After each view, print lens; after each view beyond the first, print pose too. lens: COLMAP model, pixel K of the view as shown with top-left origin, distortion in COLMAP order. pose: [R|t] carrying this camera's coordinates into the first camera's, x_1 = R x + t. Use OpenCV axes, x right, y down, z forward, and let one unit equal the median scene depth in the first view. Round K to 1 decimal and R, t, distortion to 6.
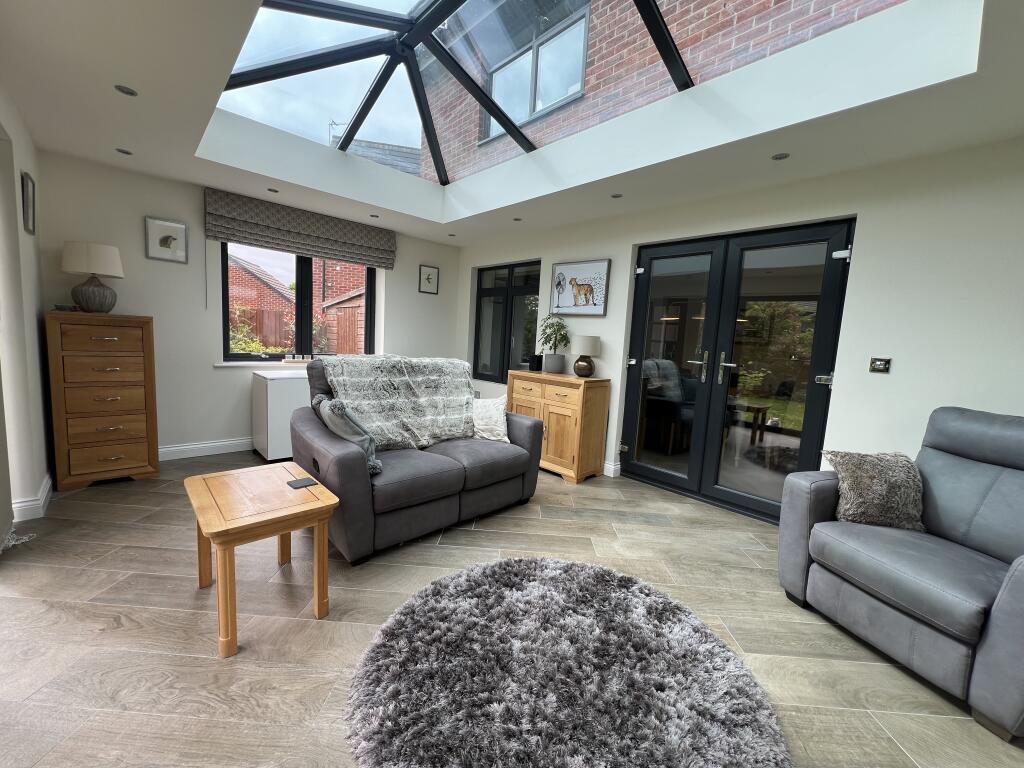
lens RADIAL K [[412.7, 0, 503.6], [0, 412.7, 380.3], [0, 0, 1]] dist [0.000703, -0.000202]
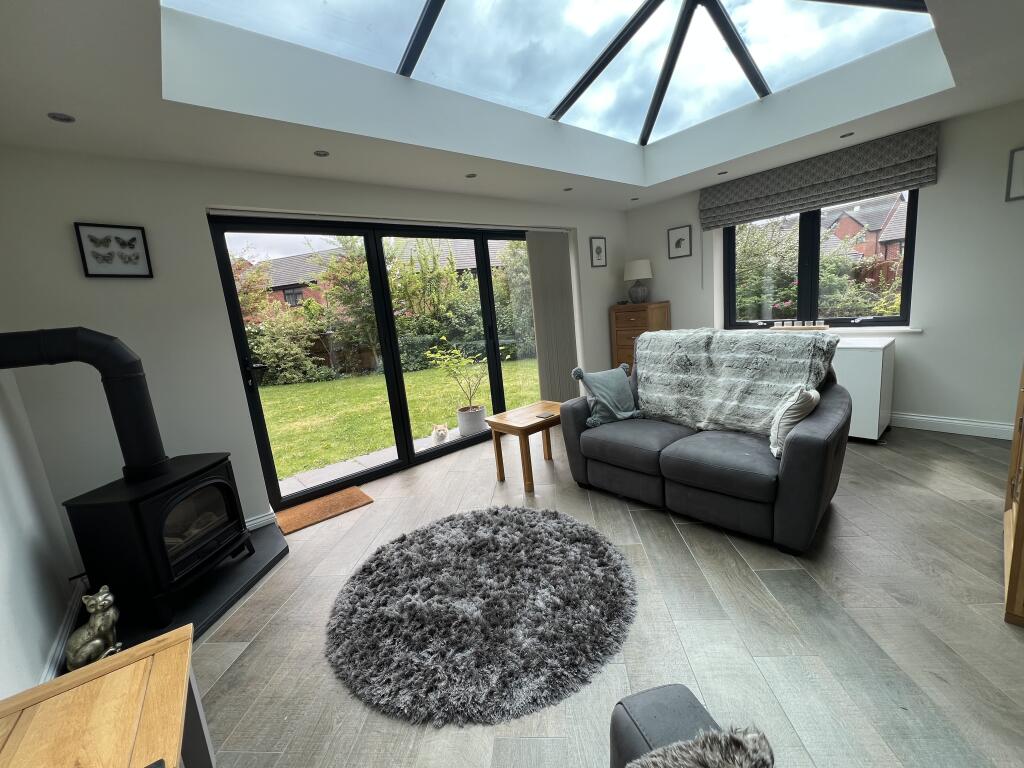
lens RADIAL K [[412.7, 0, 507.9], [0, 412.7, 385.1], [0, 0, 1]] dist [0.000703, -0.000202]
pose [[-0.053193, 0.126372, -0.990556, 0.613042], [-0.014953, 0.991748, 0.127328, -0.039769], [0.998472, 0.021584, -0.050865, 0.518061]]
